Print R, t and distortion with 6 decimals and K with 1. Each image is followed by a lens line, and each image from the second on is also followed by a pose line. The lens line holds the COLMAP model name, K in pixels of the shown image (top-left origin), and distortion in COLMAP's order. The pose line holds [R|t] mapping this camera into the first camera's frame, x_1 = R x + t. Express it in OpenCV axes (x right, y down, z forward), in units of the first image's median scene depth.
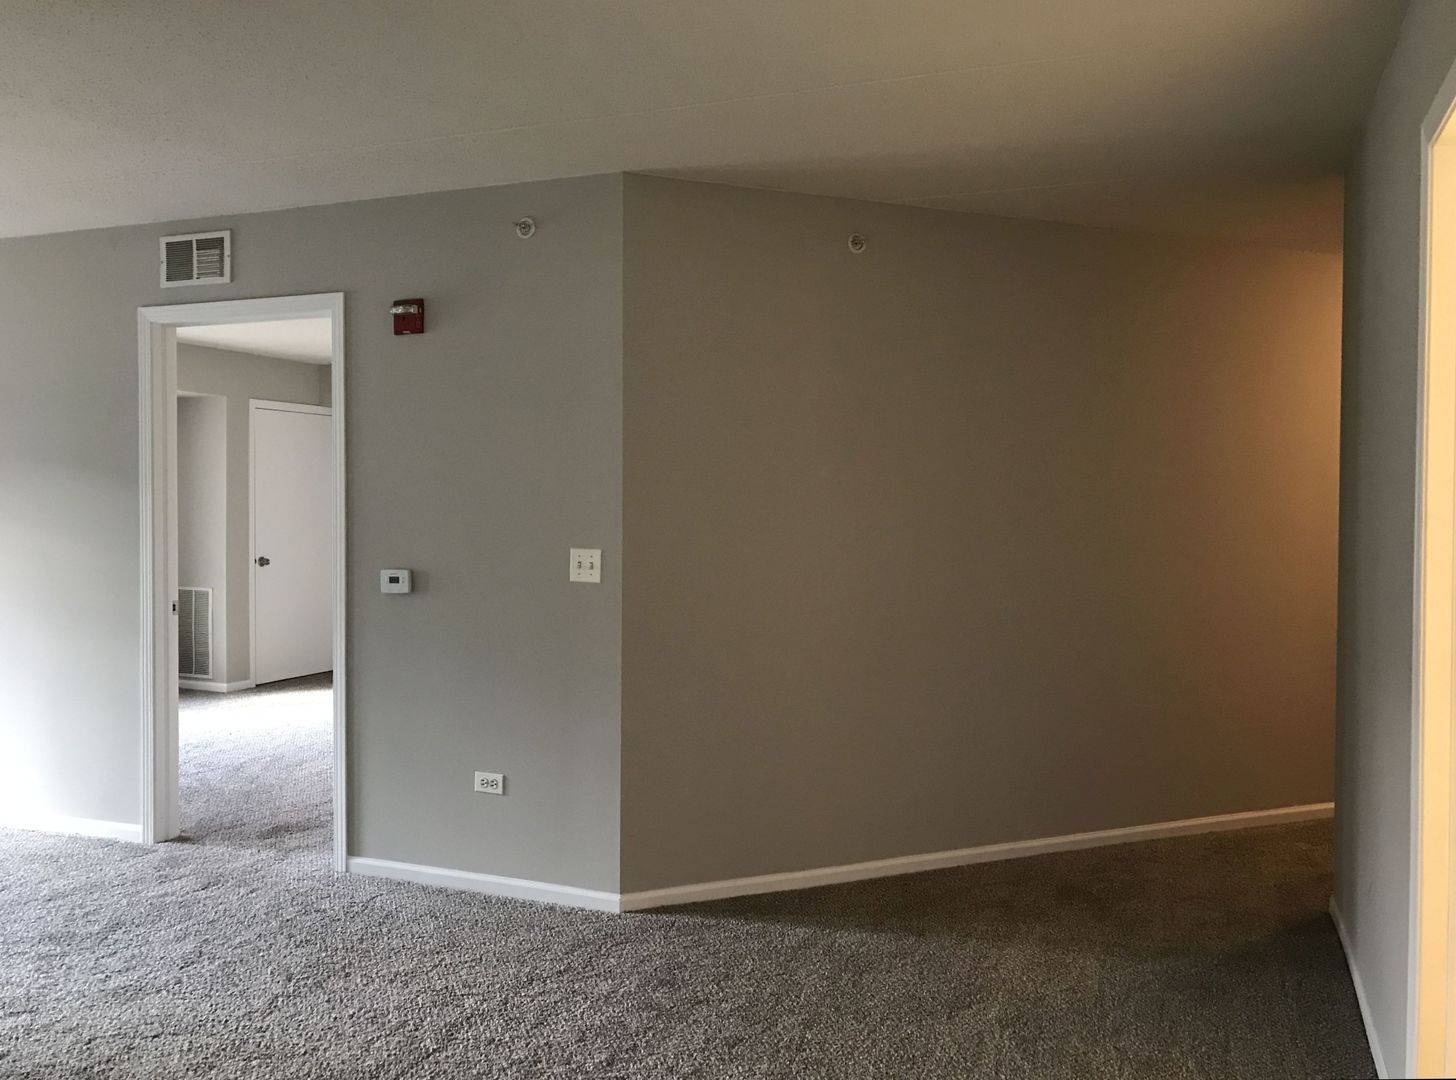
lens RADIAL K [[1234.2, 0, 727.4], [0, 1234.2, 540.3], [0, 0, 1]] dist [0.003319, 0.000524]
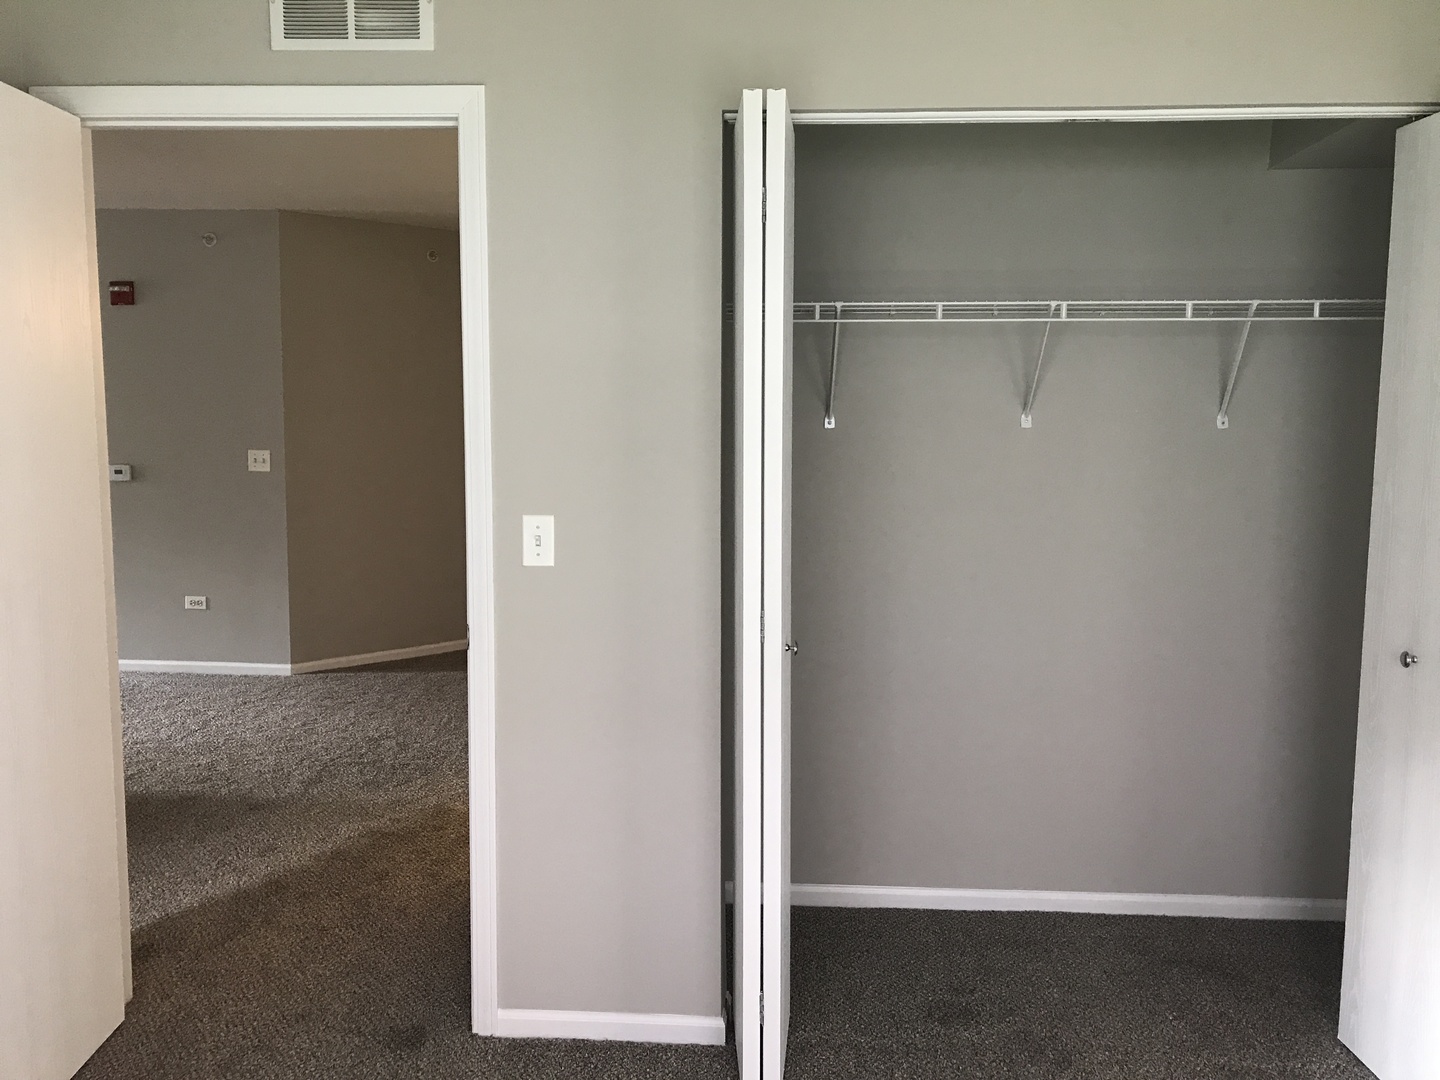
lens RADIAL K [[1174.2, 0, 721.3], [0, 1174.2, 544.0], [0, 0, 1]] dist [0.003448, -0.007313]
pose [[0.946462, -0.029611, 0.321455, -0.042230], [0.003764, 0.996729, 0.080734, 0.007398], [-0.322794, -0.075202, 0.943477, -0.604290]]
